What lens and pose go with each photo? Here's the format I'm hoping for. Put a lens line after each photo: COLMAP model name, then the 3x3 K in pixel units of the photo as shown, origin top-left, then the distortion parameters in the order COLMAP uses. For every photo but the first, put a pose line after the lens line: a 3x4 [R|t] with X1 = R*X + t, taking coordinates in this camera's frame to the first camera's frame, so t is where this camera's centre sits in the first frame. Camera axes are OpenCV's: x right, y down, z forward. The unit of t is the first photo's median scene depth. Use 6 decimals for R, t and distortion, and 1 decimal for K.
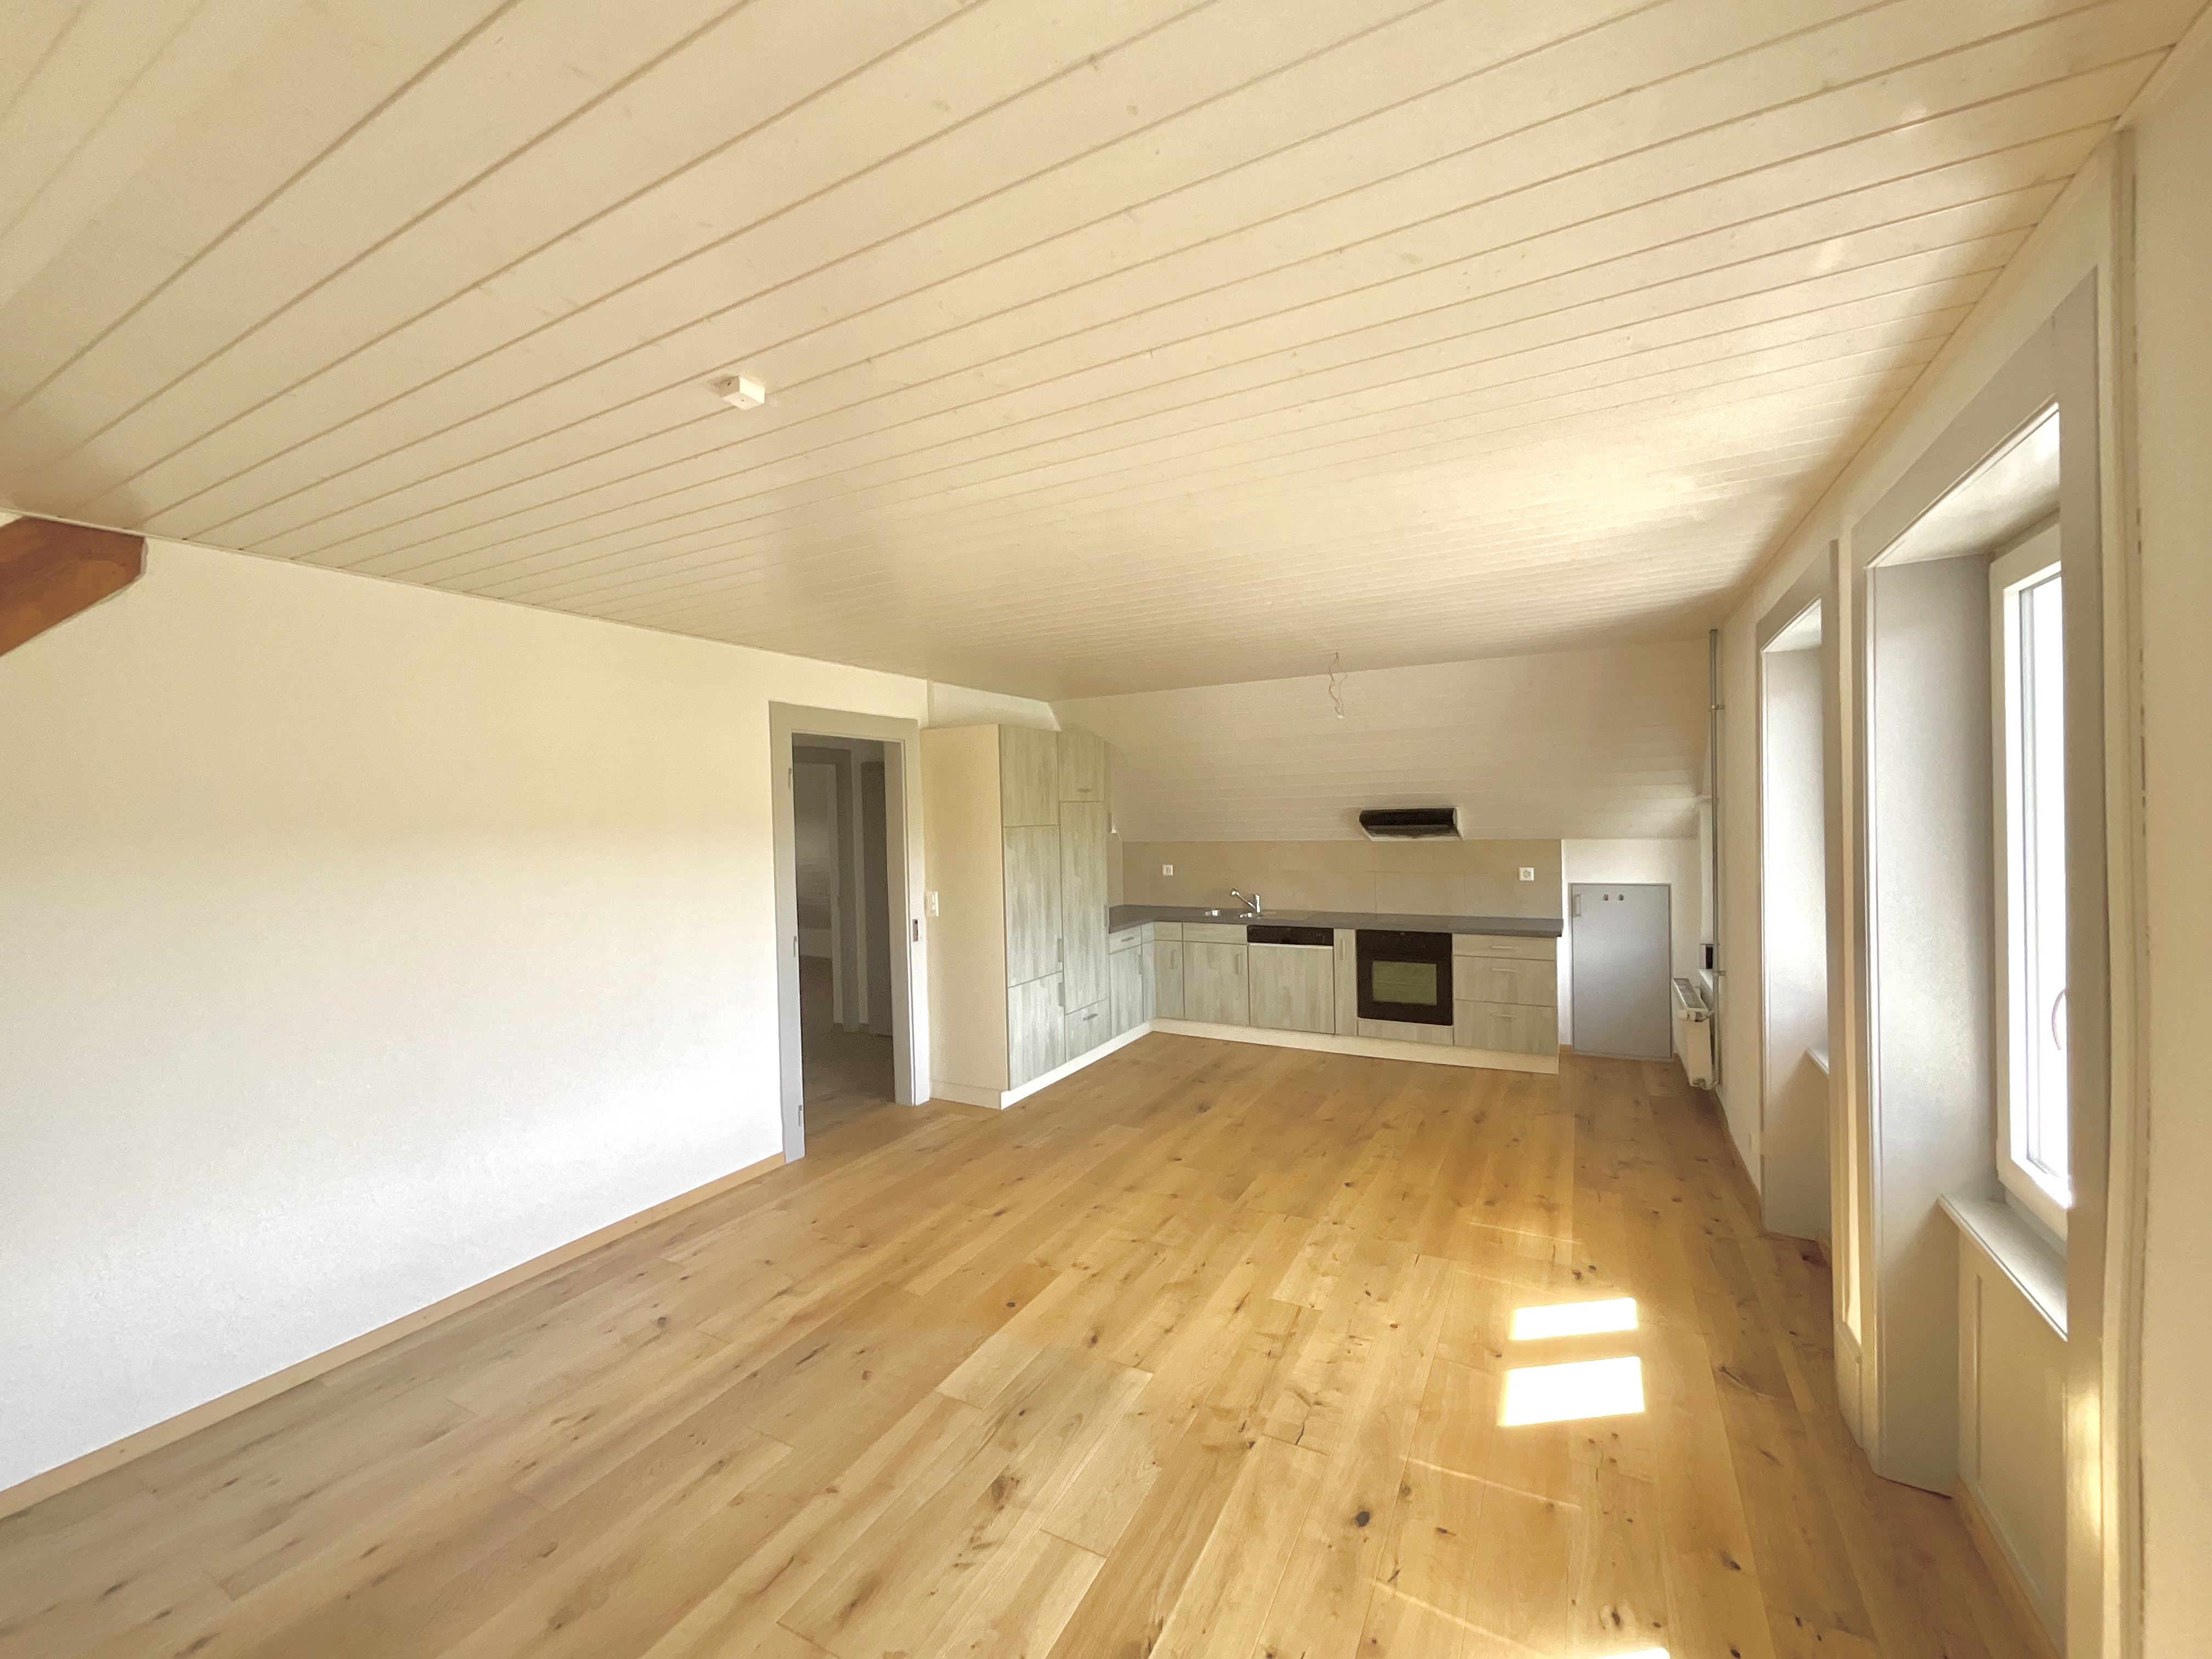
lens RADIAL K [[889.4, 0, 1109.2], [0, 889.4, 830.0], [0, 0, 1]] dist [0.003307, 0.000585]
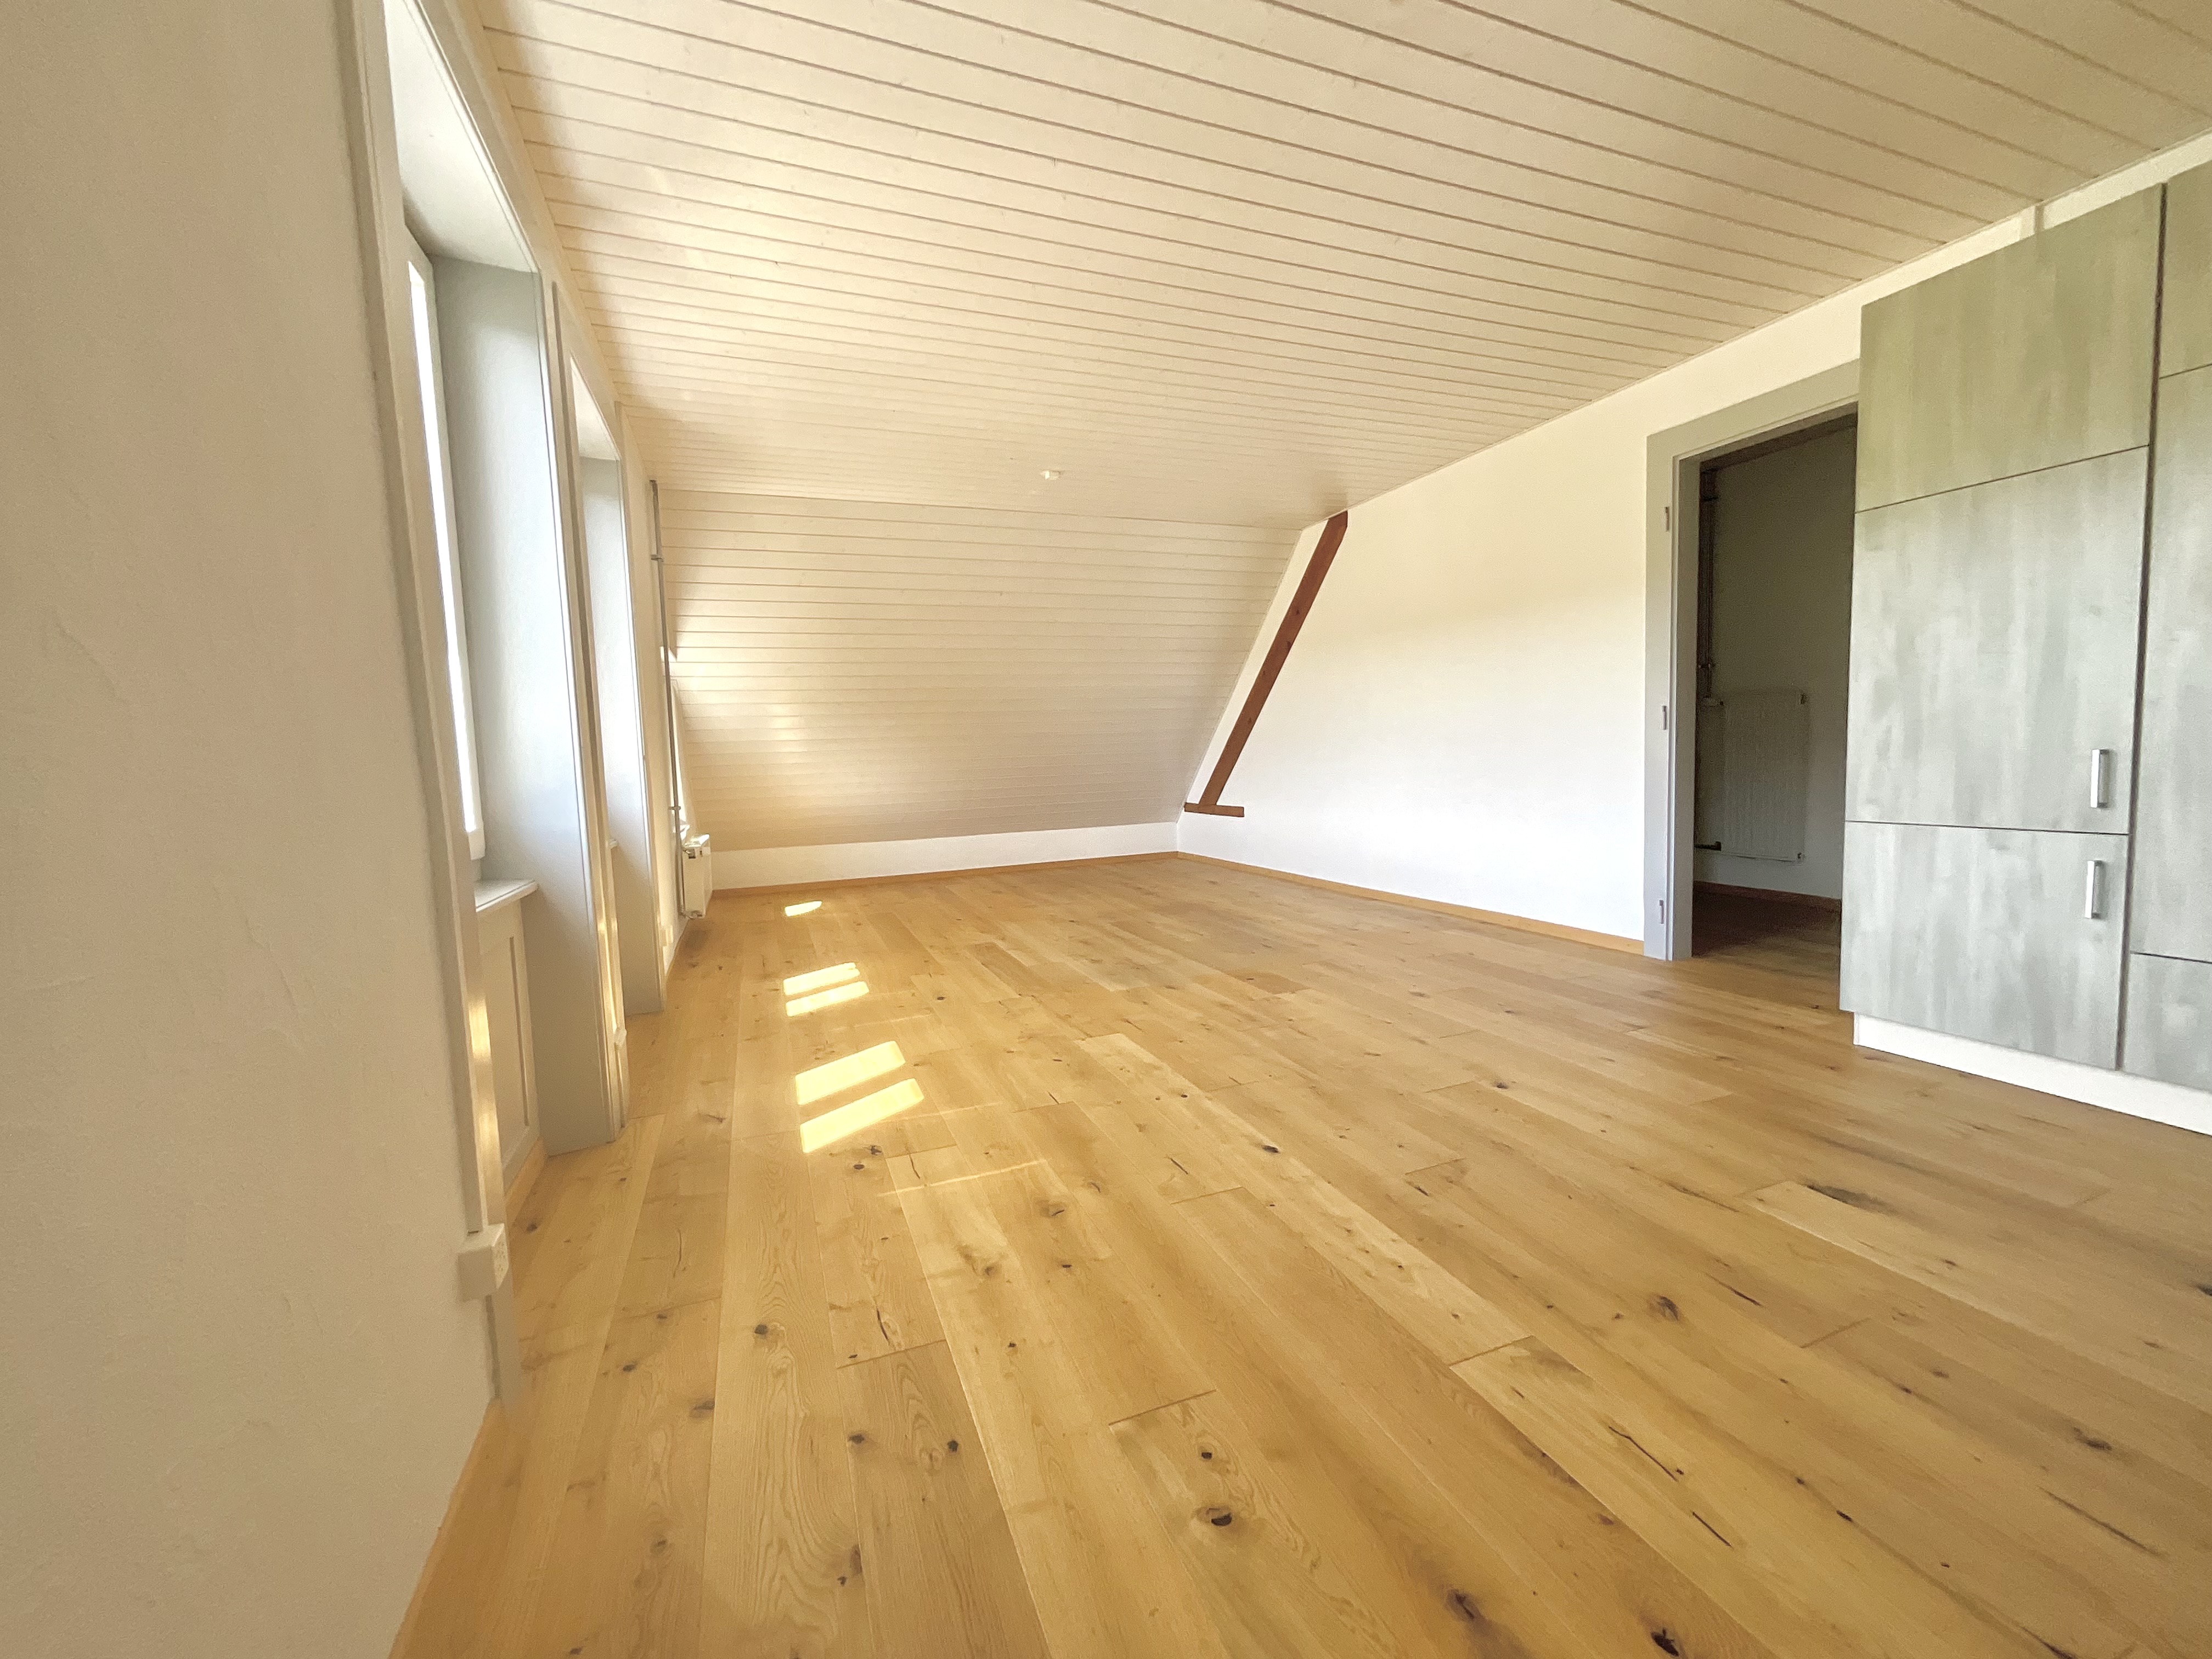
lens RADIAL K [[889.4, 0, 1109.7], [0, 889.4, 828.2], [0, 0, 1]] dist [0.003307, 0.000585]
pose [[-0.644292, 0.111739, -0.756573, 0.503953], [0.038681, 0.992764, 0.113682, 0.090080], [0.763801, 0.043979, -0.643952, 0.874666]]
